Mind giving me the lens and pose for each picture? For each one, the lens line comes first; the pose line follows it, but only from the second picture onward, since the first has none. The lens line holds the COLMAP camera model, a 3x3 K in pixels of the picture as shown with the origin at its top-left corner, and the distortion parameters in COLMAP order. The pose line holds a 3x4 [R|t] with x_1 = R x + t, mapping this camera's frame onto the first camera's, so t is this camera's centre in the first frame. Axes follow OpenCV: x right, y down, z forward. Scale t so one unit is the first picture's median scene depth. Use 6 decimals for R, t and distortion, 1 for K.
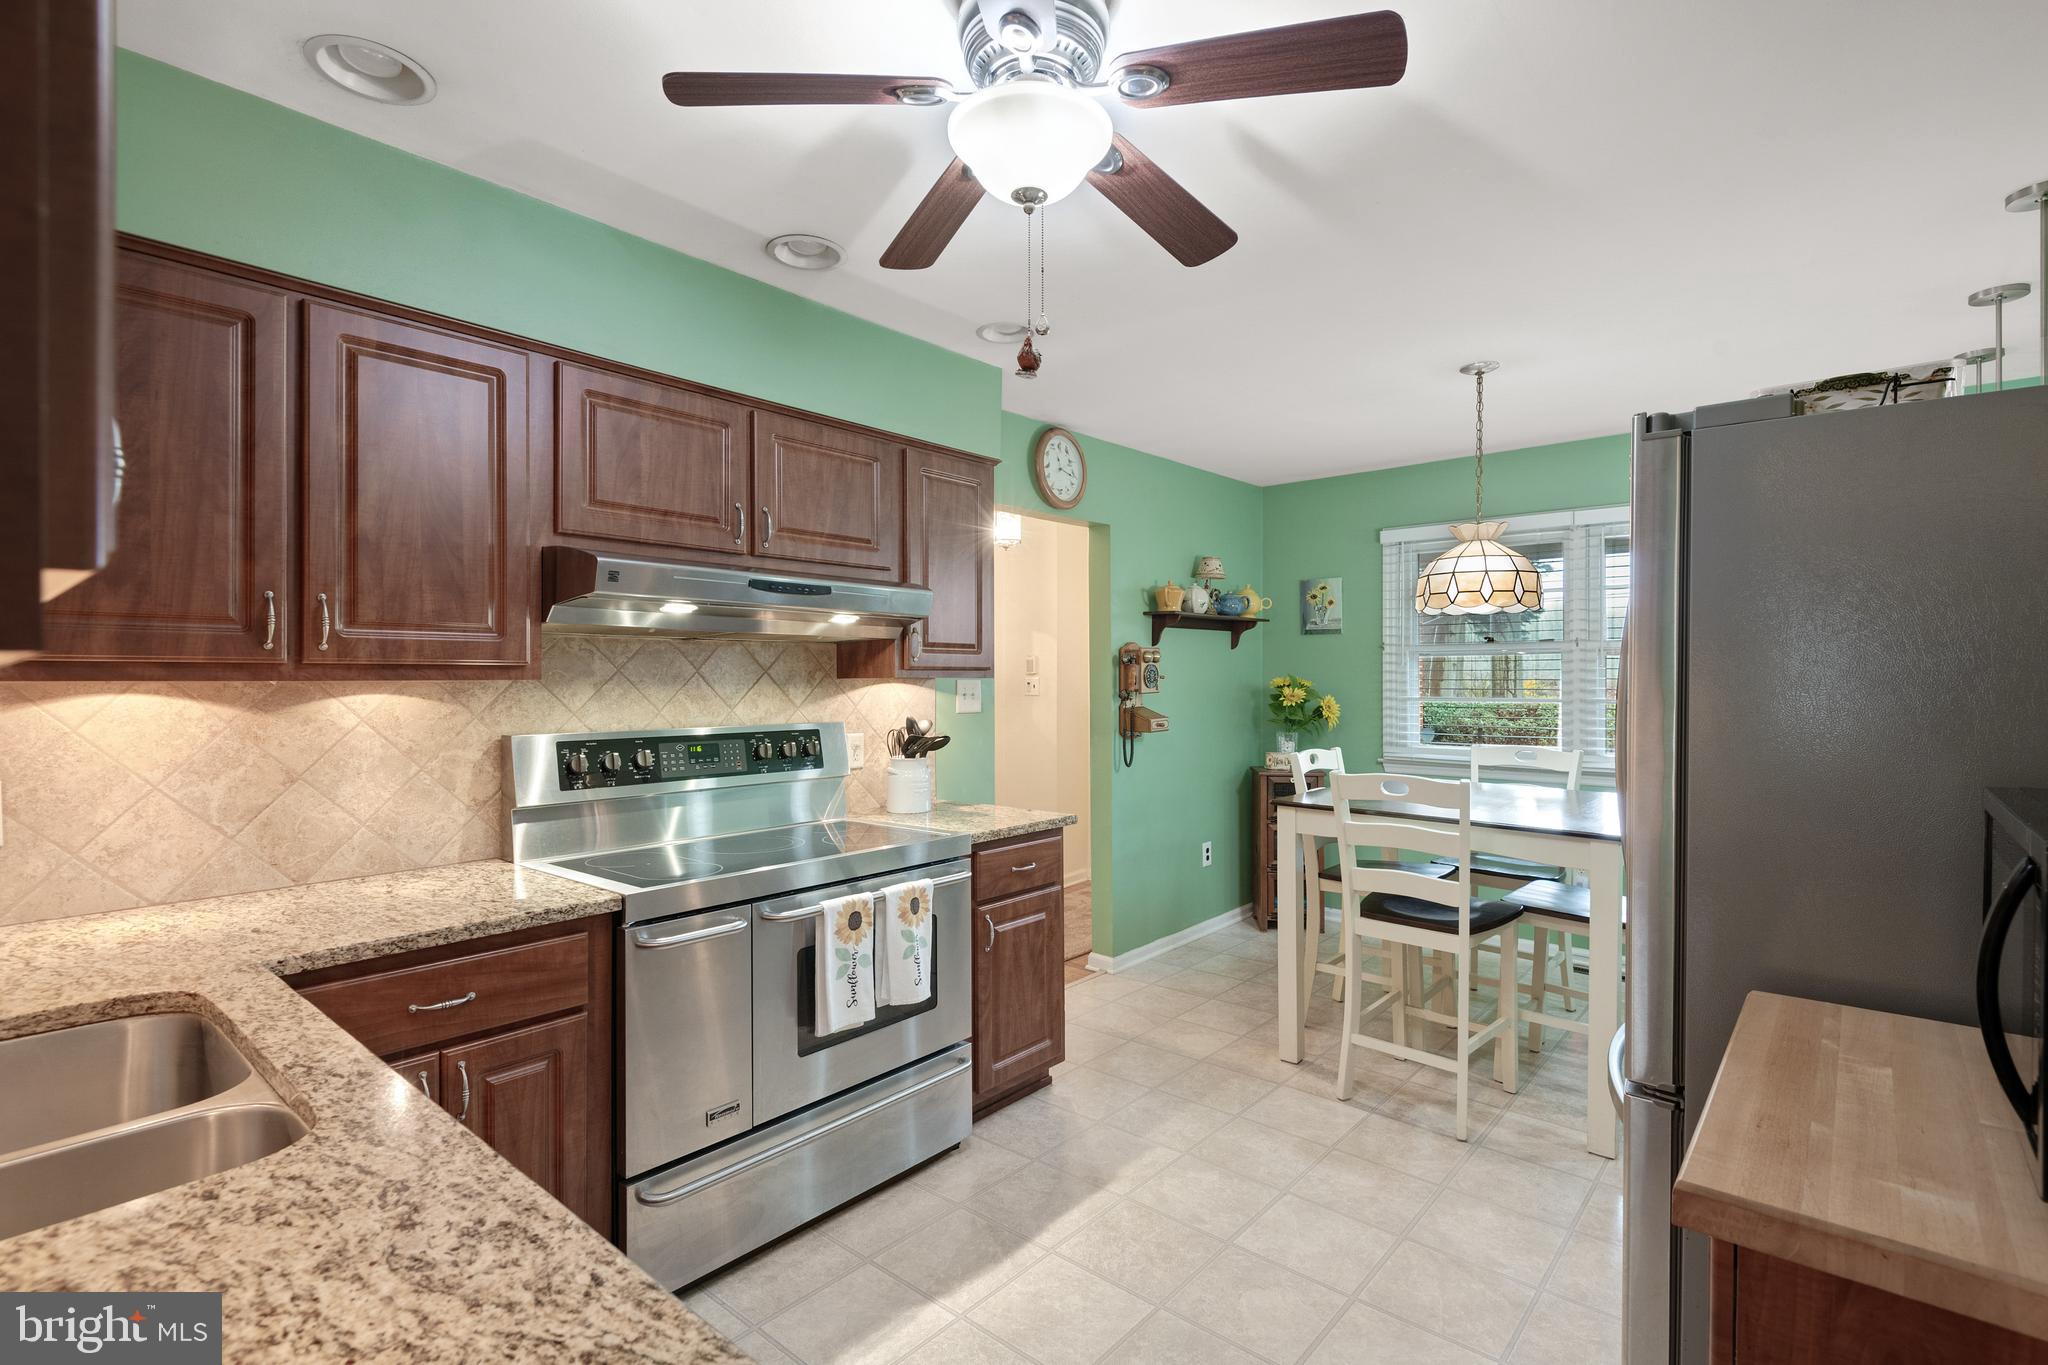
lens RADIAL K [[946.6, 0, 1029.6], [0, 946.6, 669.0], [0, 0, 1]] dist [0.019314, -0.019305]
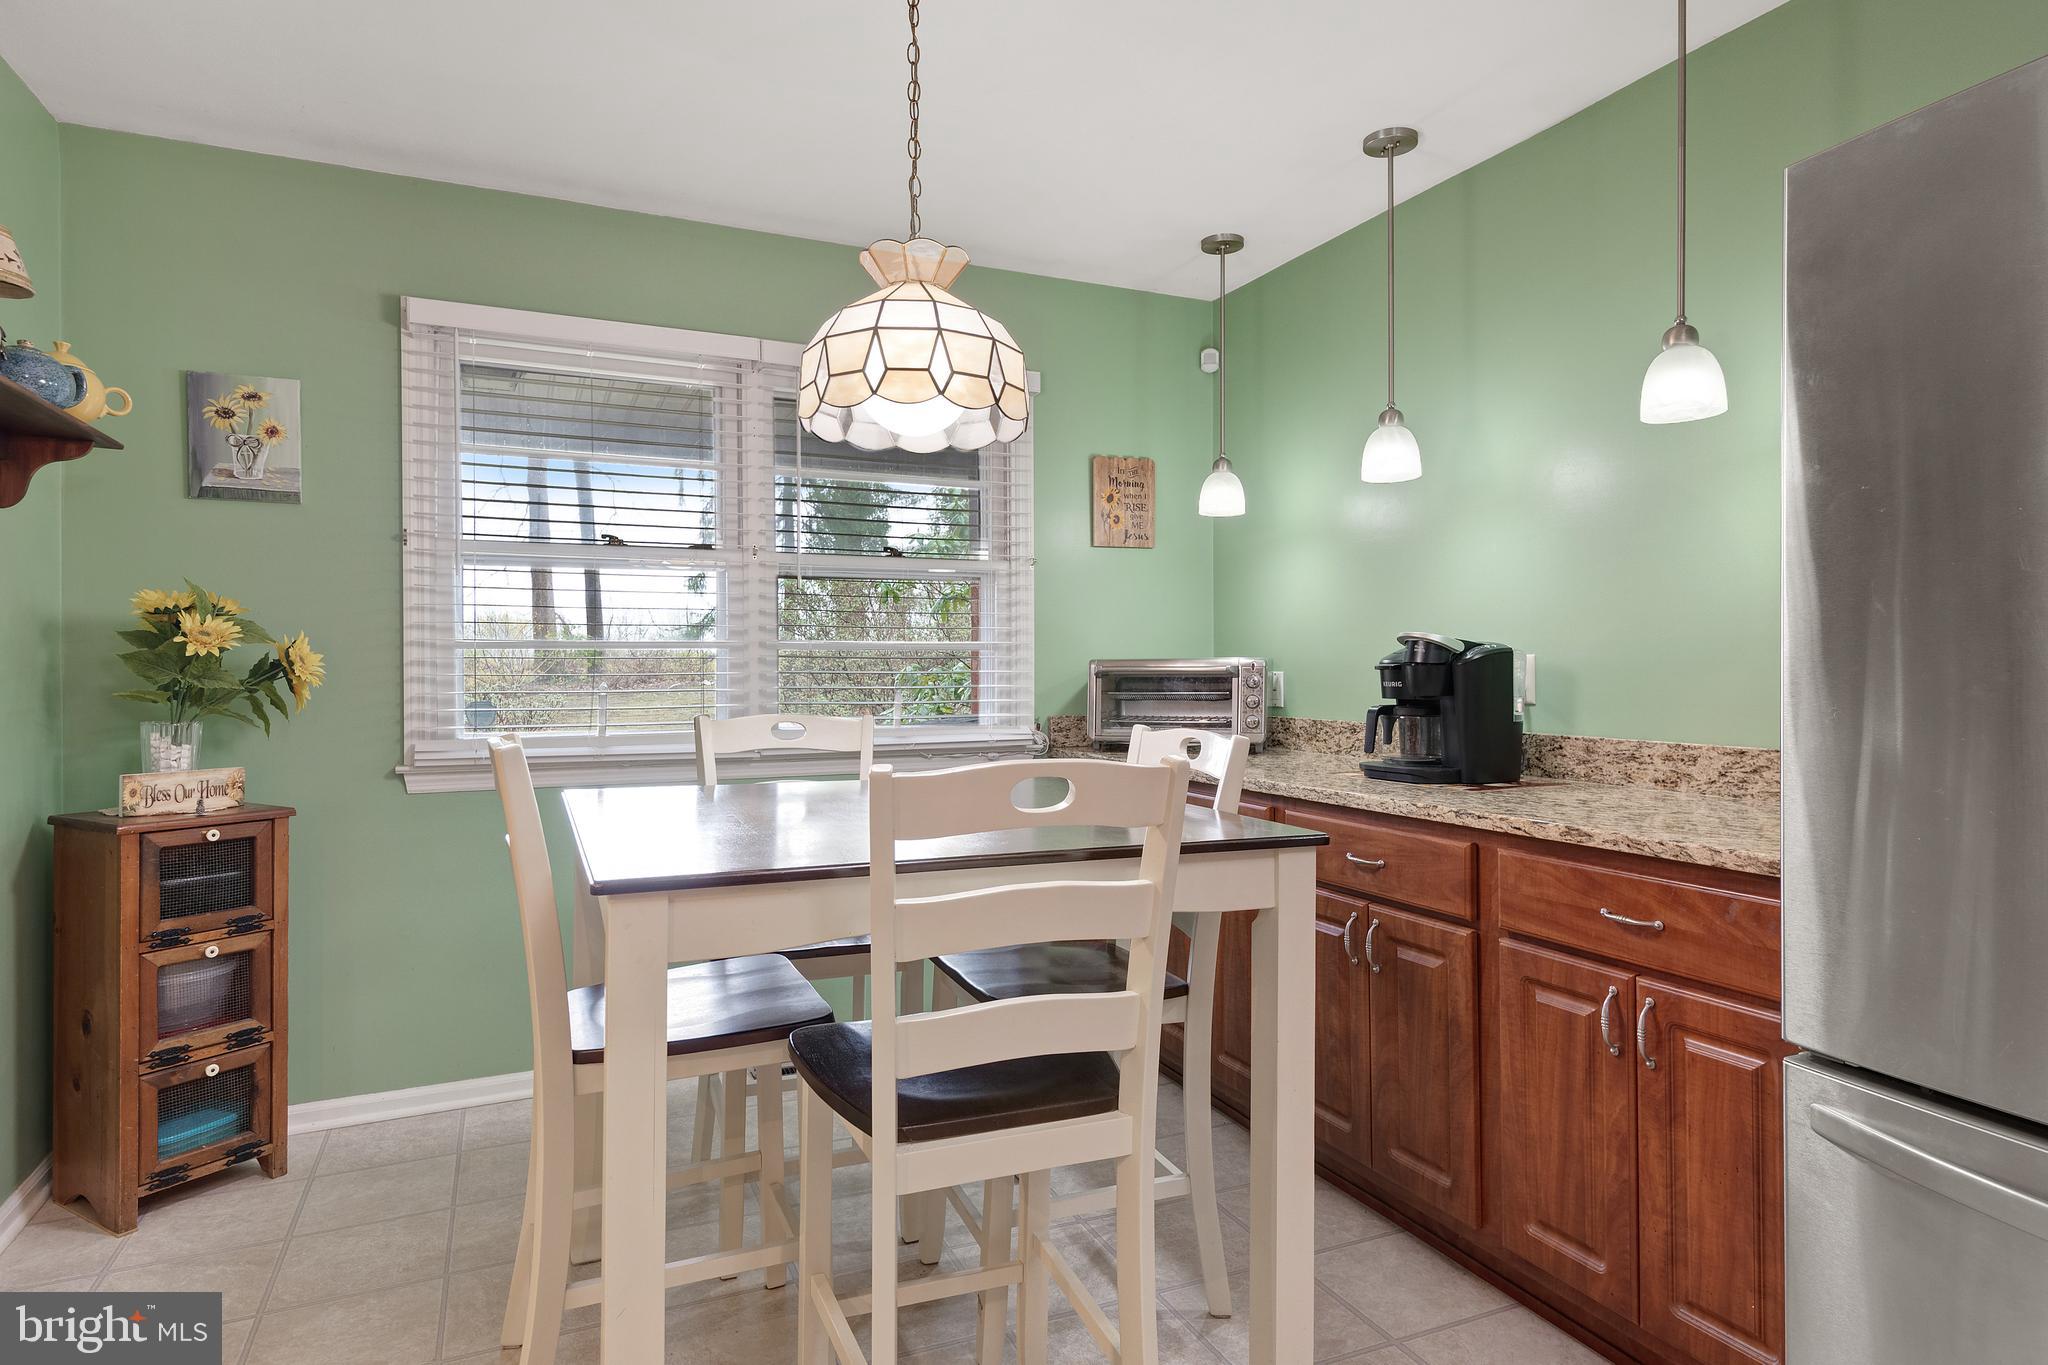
lens RADIAL K [[1112.8, 0, 1018.4], [0, 1112.8, 668.2], [0, 0, 1]] dist [-0.015495, -0.000691]
pose [[0.415445, -0.000011, 0.909618, -0.012794], [-0.006898, 0.999971, 0.003163, 0.039256], [-0.909592, -0.007588, 0.415433, 0.471998]]
